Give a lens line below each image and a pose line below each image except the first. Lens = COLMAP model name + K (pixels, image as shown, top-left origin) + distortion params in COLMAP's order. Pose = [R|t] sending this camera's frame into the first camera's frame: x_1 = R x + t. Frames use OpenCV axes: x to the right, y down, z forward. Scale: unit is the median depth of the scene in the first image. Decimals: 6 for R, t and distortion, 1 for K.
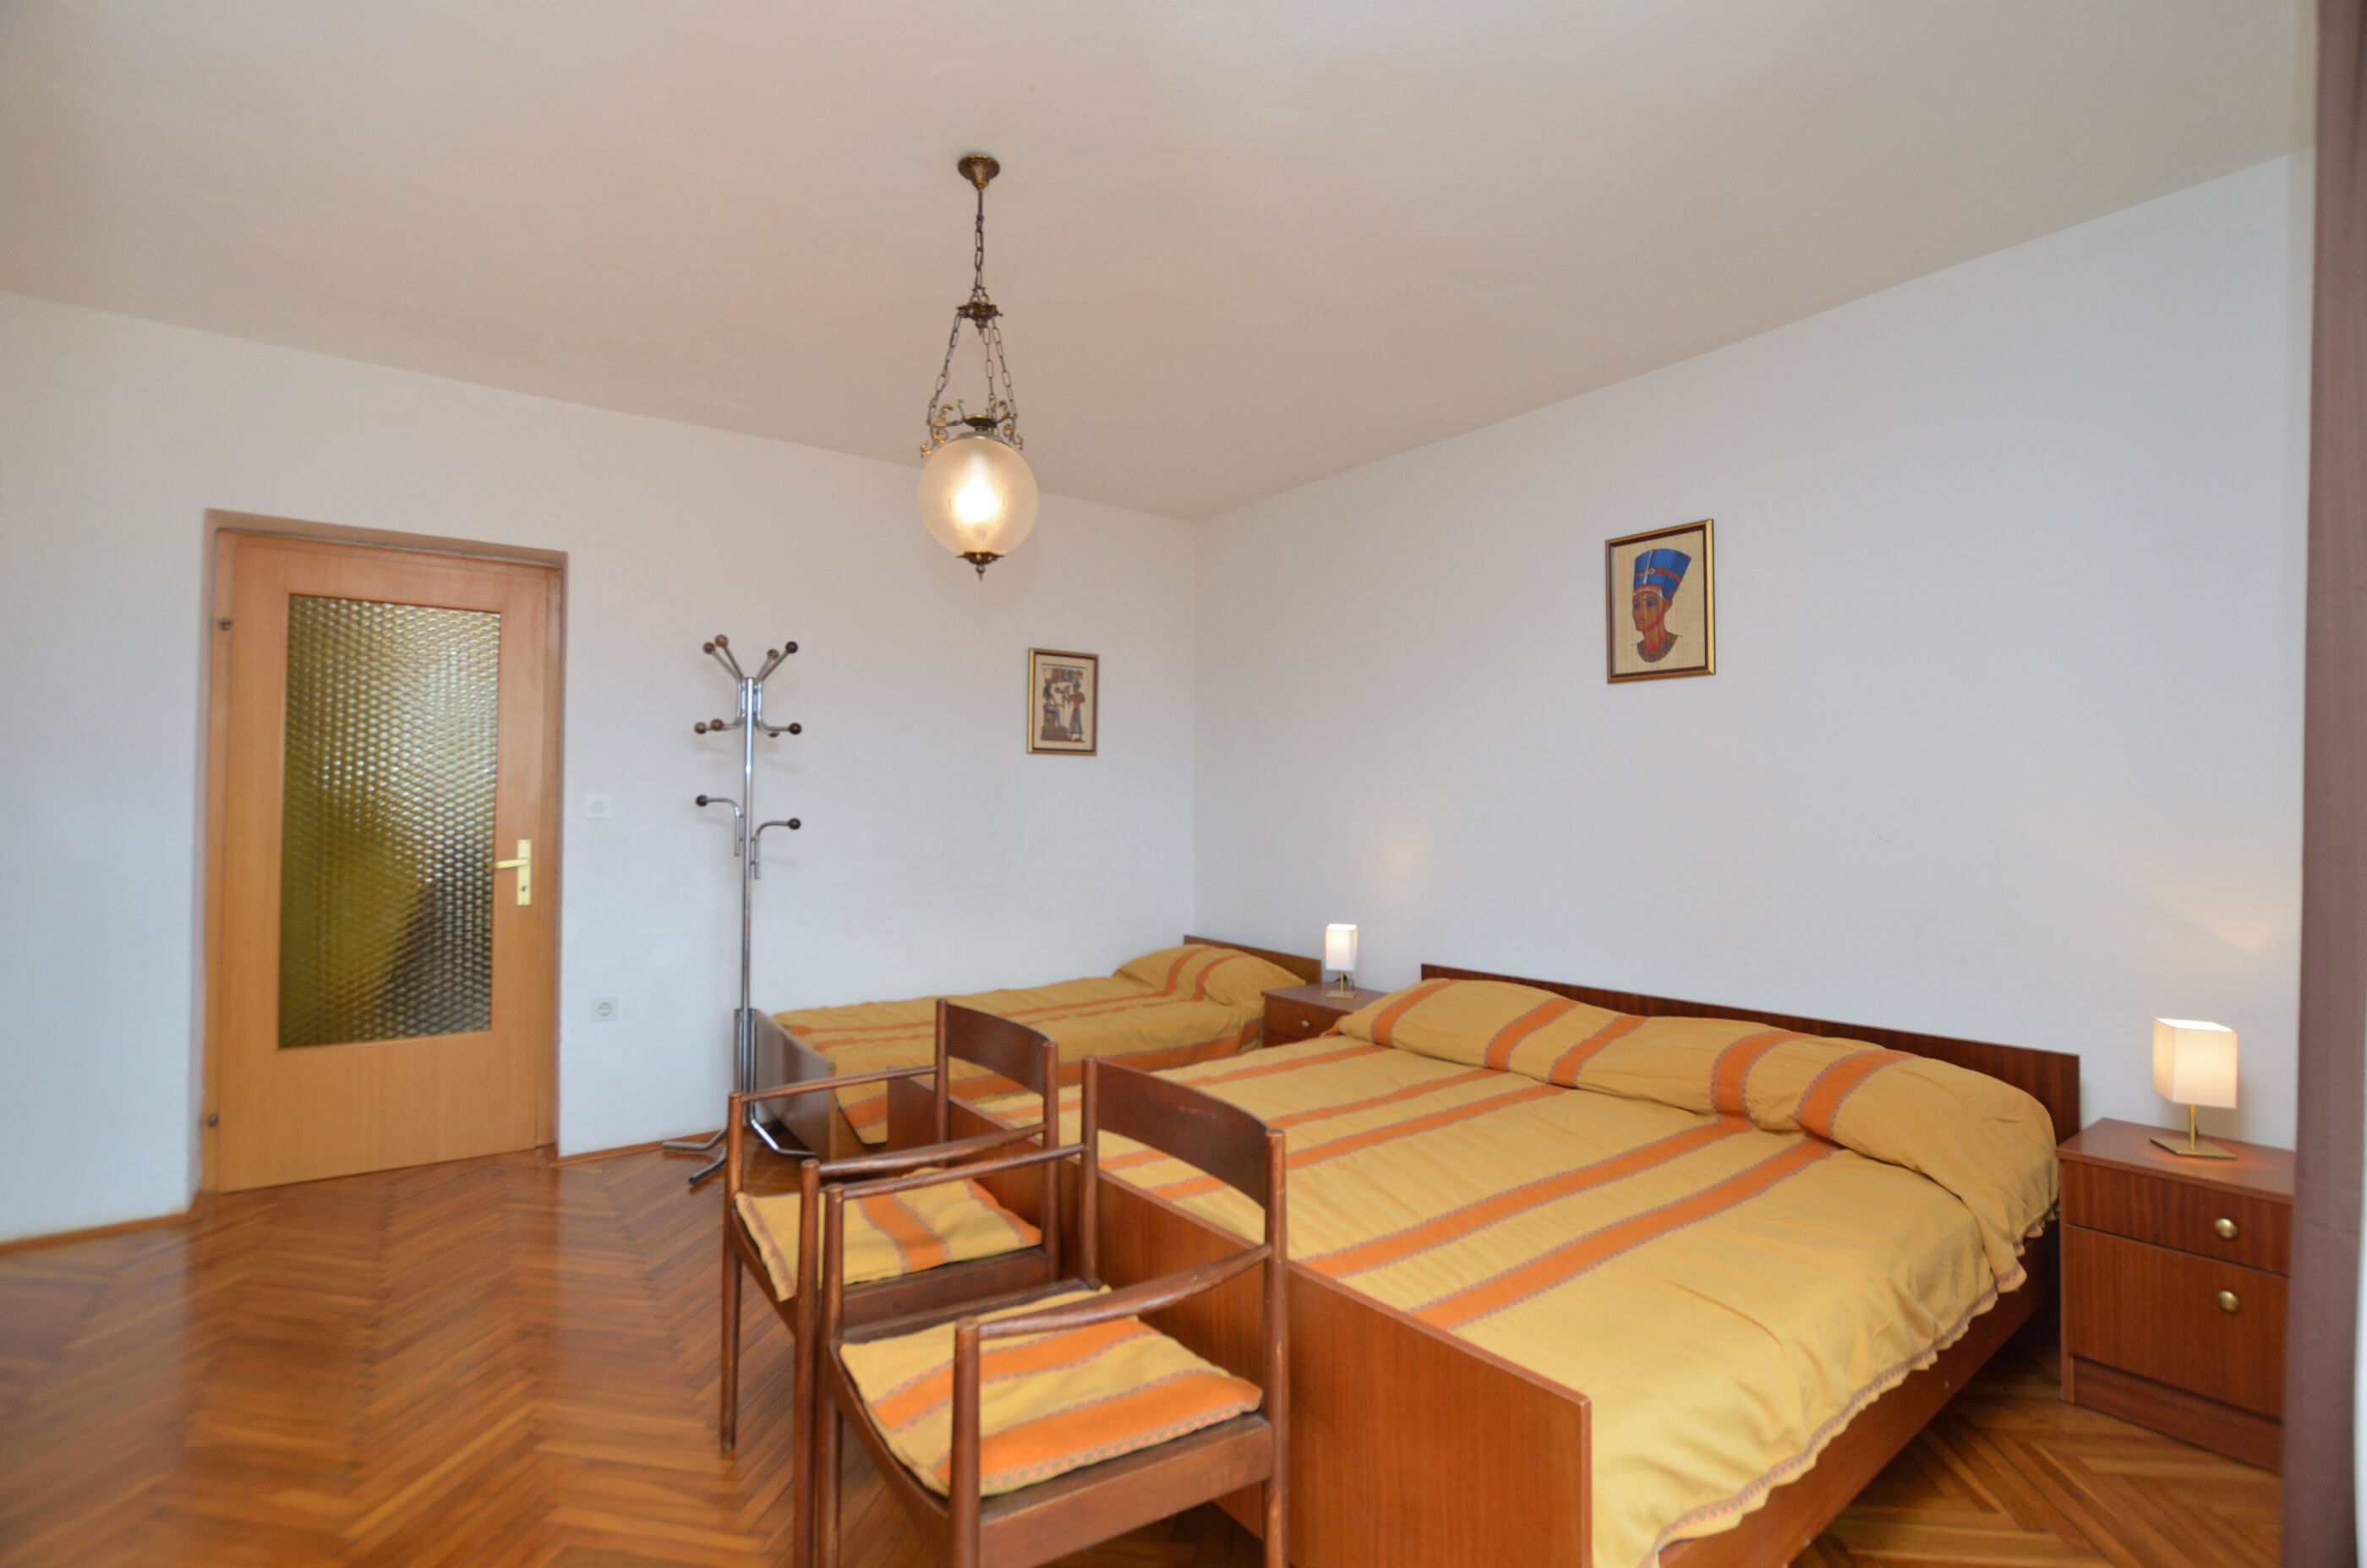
lens RADIAL K [[1041.8, 0, 1211.1], [0, 1041.8, 779.2], [0, 0, 1]] dist [-0.028531, 0.003877]
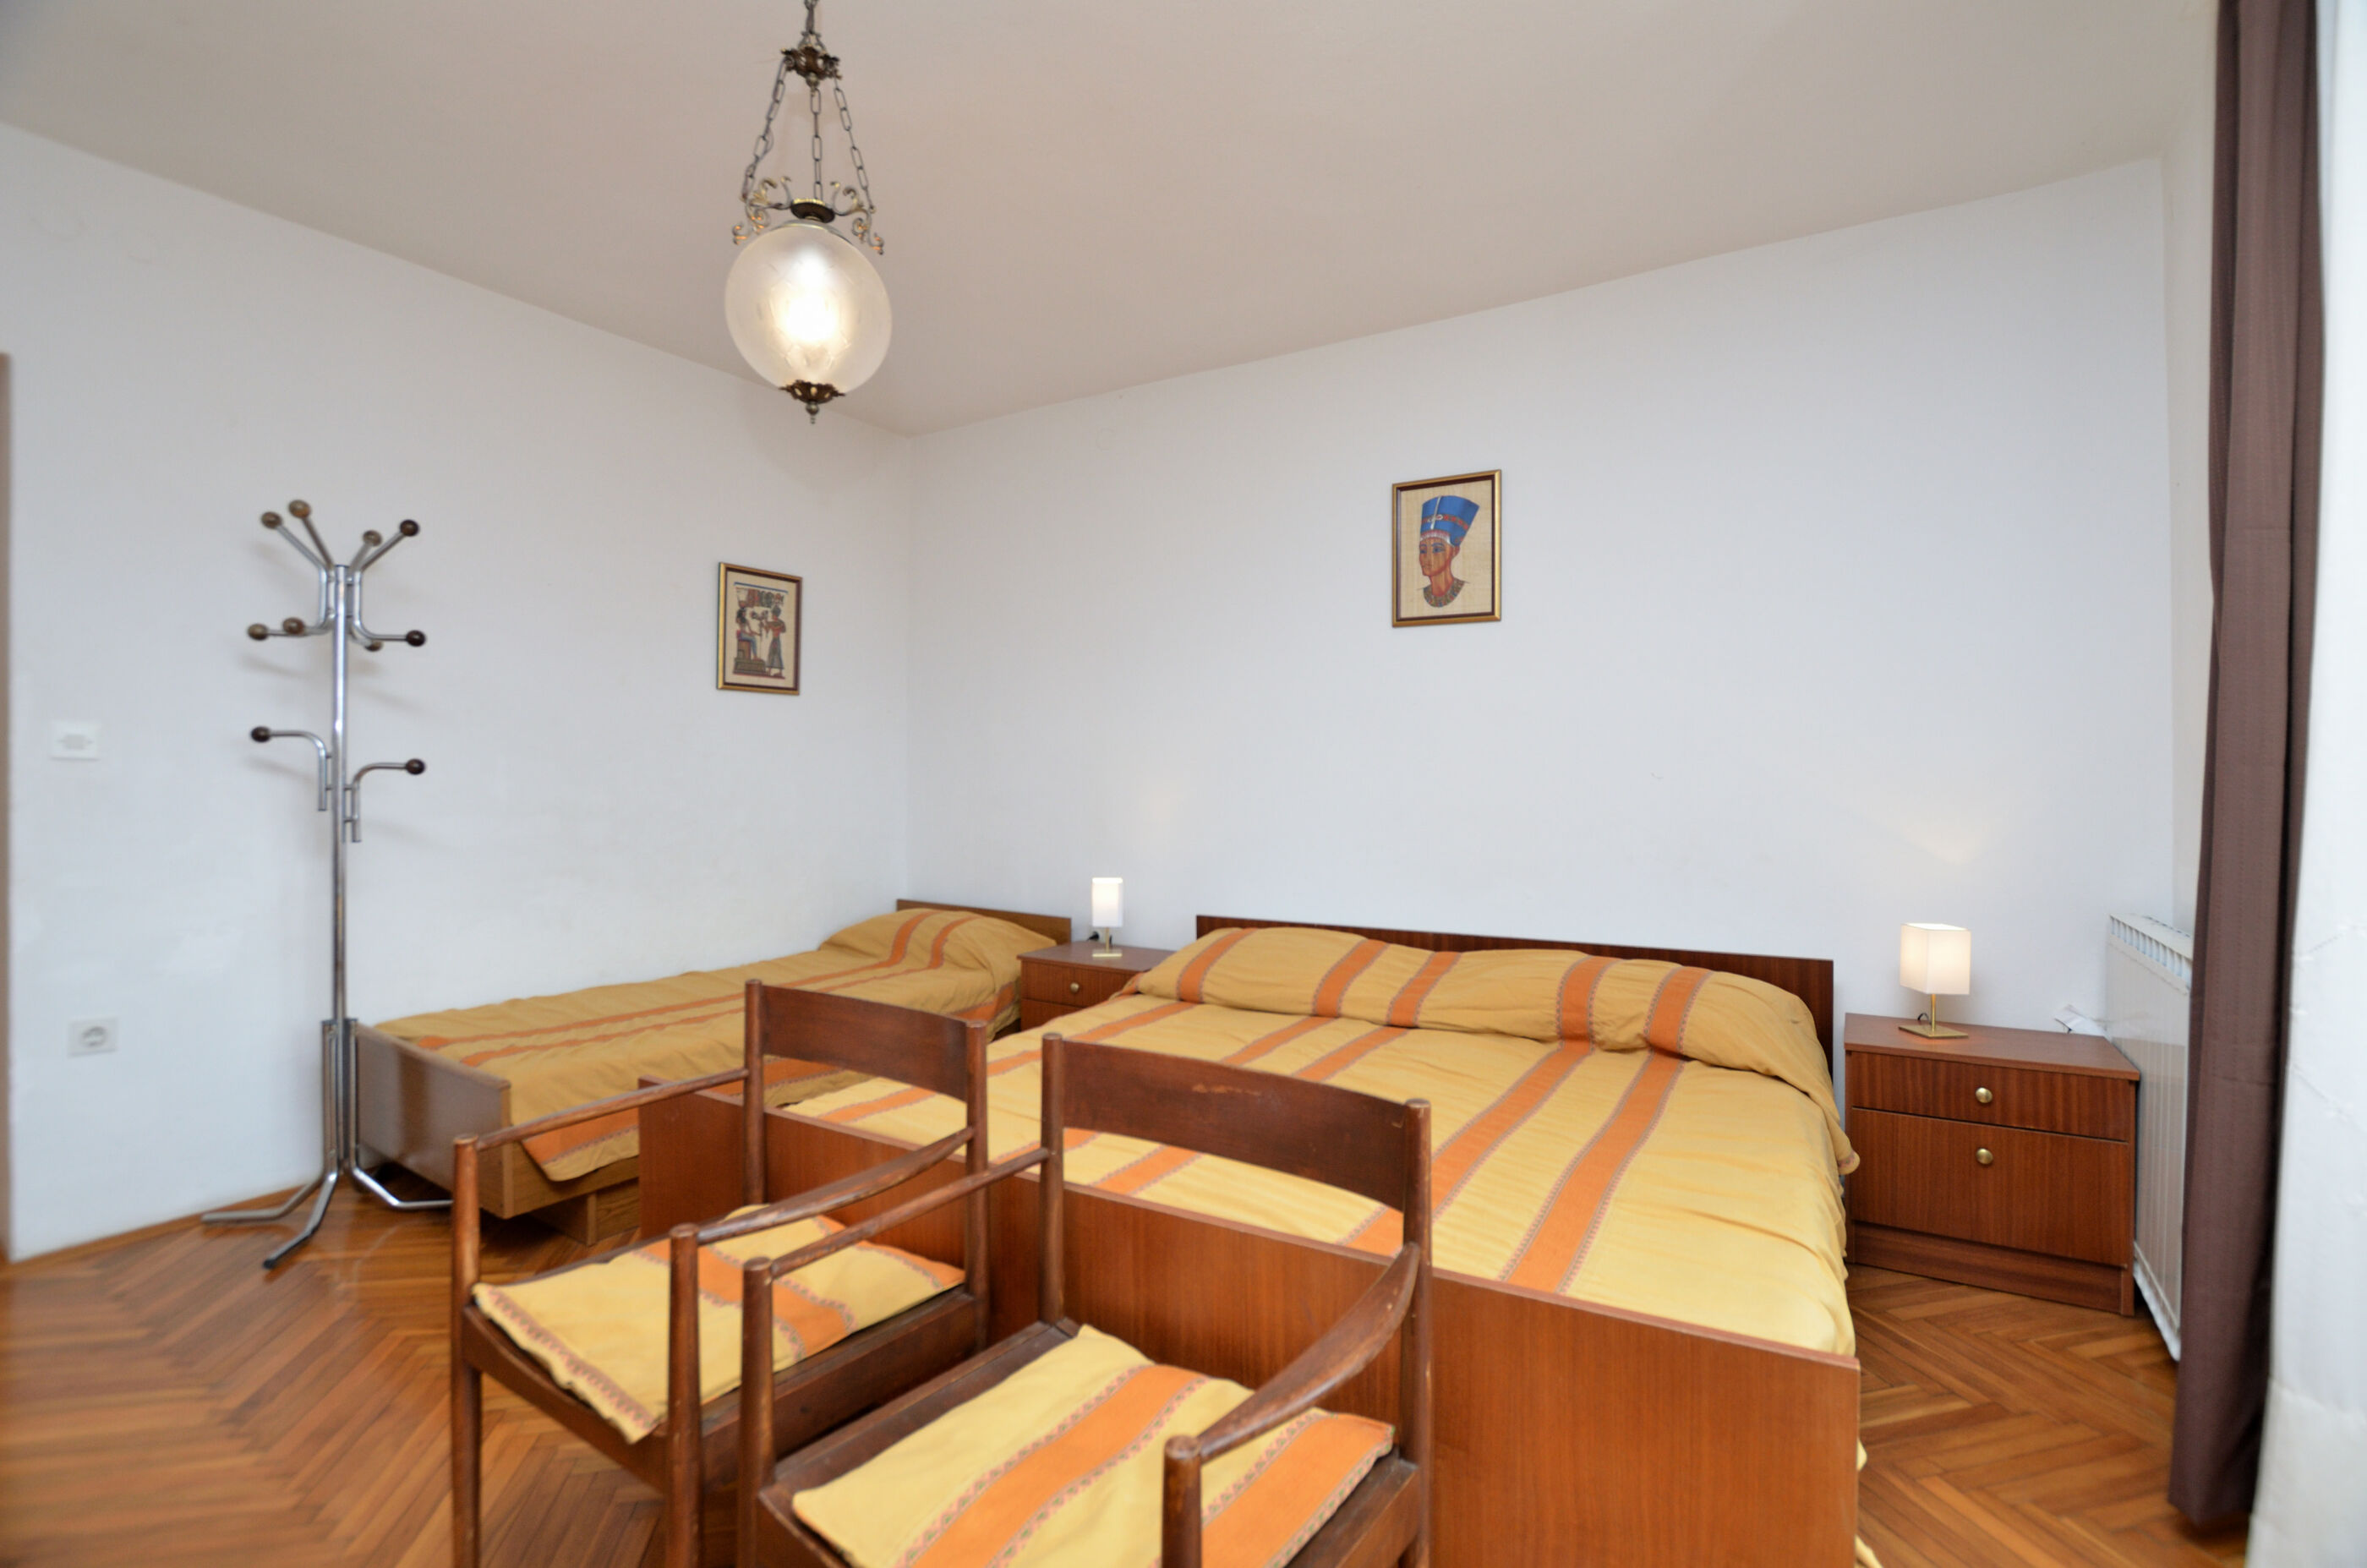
lens RADIAL K [[1020.4, 0, 1181.1], [0, 1020.4, 779.4], [0, 0, 1]] dist [-0.029648, 0.004284]
pose [[0.934450, -0.000993, 0.356093, -0.169953], [-0.008962, 0.999614, 0.026307, 0.032821], [-0.355982, -0.027774, 0.934080, 0.153461]]
